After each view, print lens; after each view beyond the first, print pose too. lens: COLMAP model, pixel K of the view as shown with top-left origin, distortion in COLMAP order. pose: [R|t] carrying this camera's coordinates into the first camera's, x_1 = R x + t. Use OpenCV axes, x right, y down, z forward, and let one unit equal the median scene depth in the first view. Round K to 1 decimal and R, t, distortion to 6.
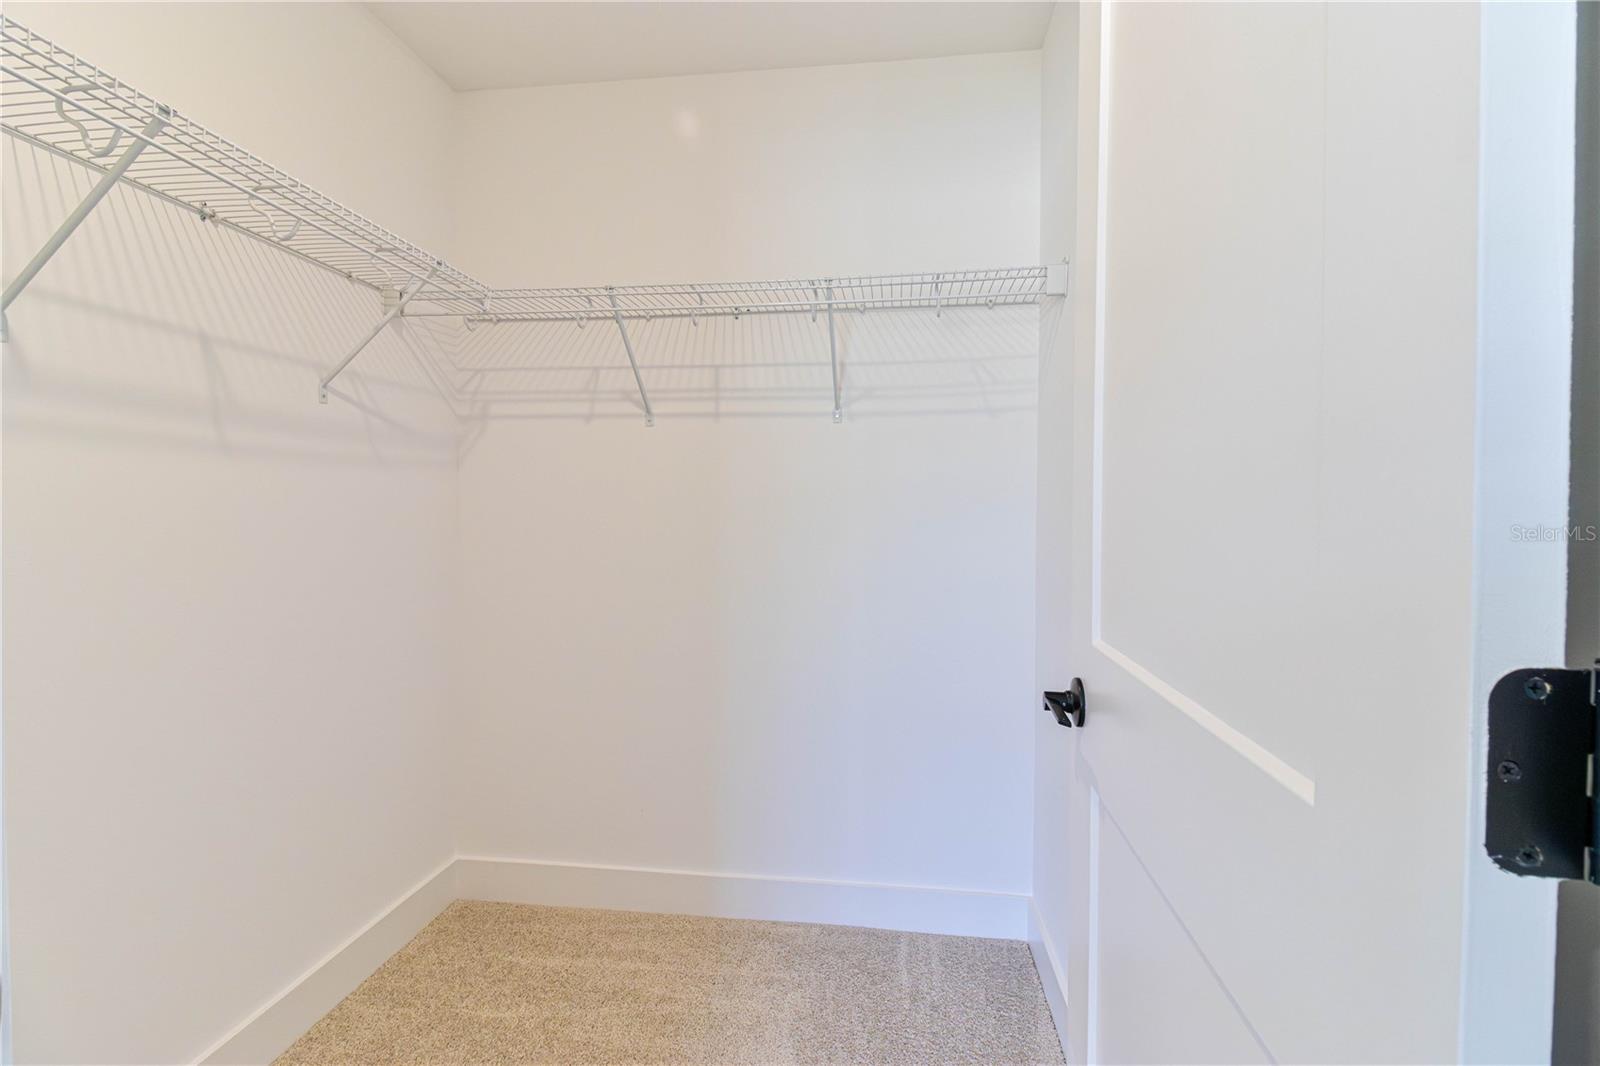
lens RADIAL K [[730.3, 0, 800.0], [0, 730.3, 523.3], [0, 0, 1]] dist [0.023258, -0.016084]
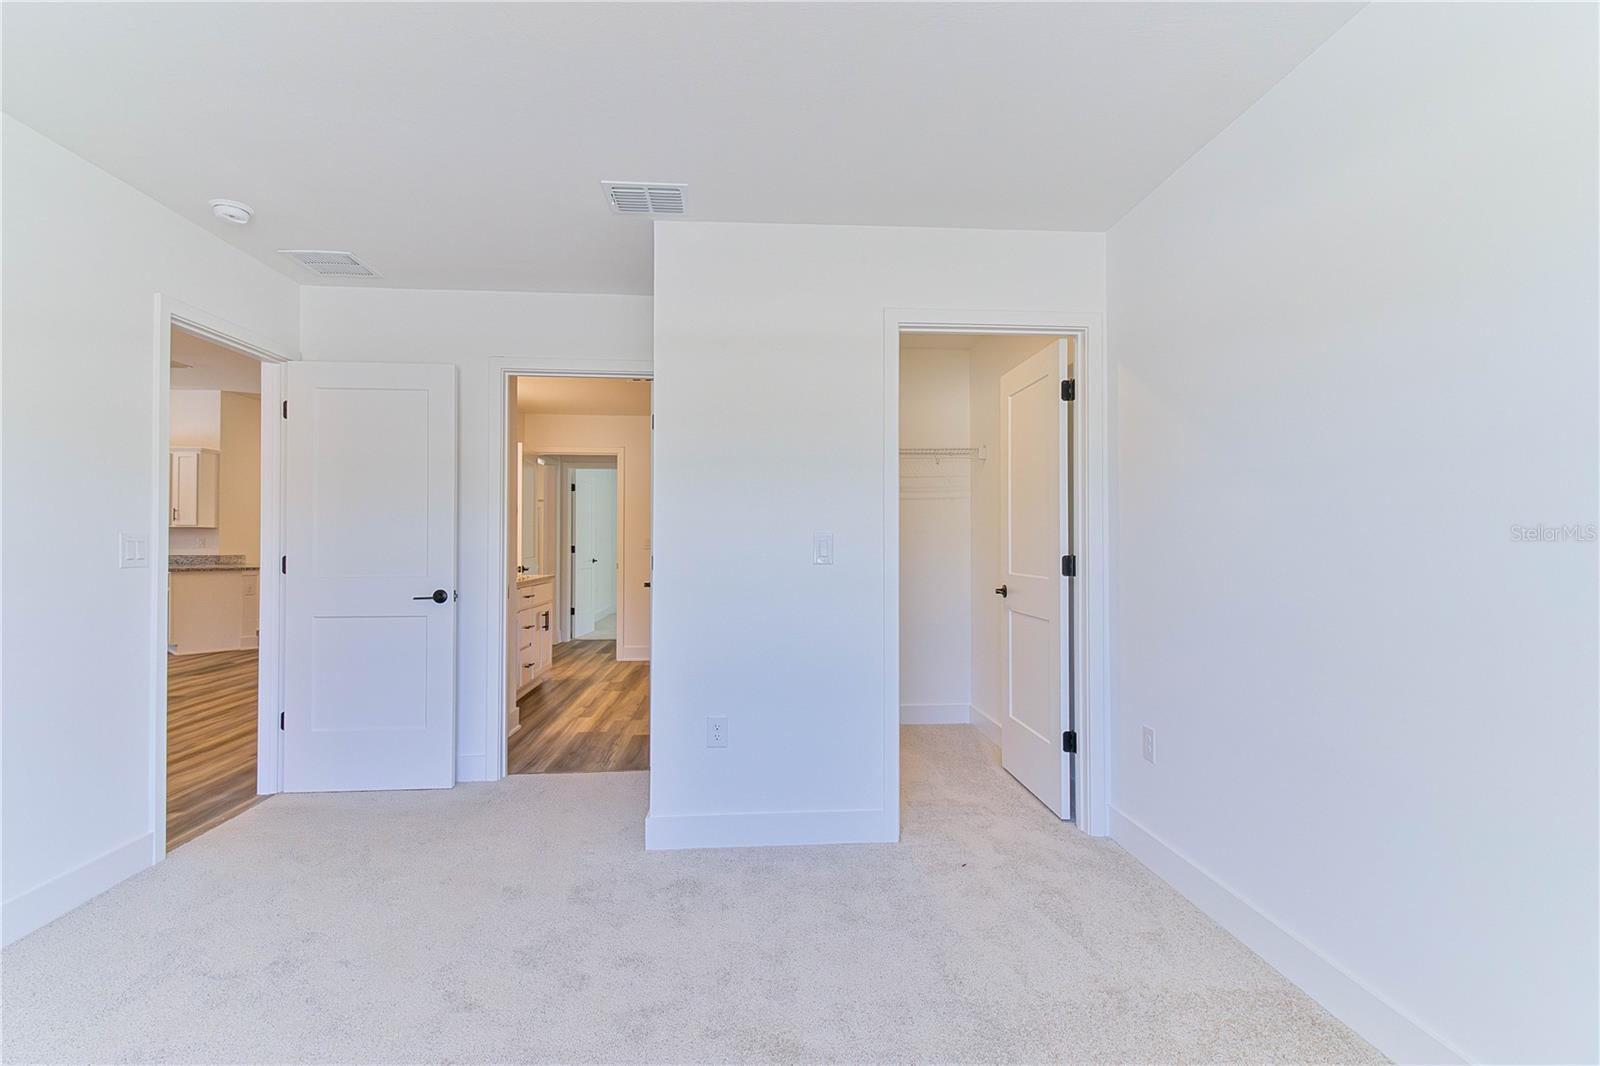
lens RADIAL K [[744.3, 0, 804.3], [0, 744.3, 526.4], [0, 0, 1]] dist [0.003292, -0.000350]
pose [[0.977503, 0.001150, 0.210917, -0.750413], [0.005911, 0.999443, -0.032844, 0.016454], [-0.210837, 0.033352, 0.976952, -1.324904]]
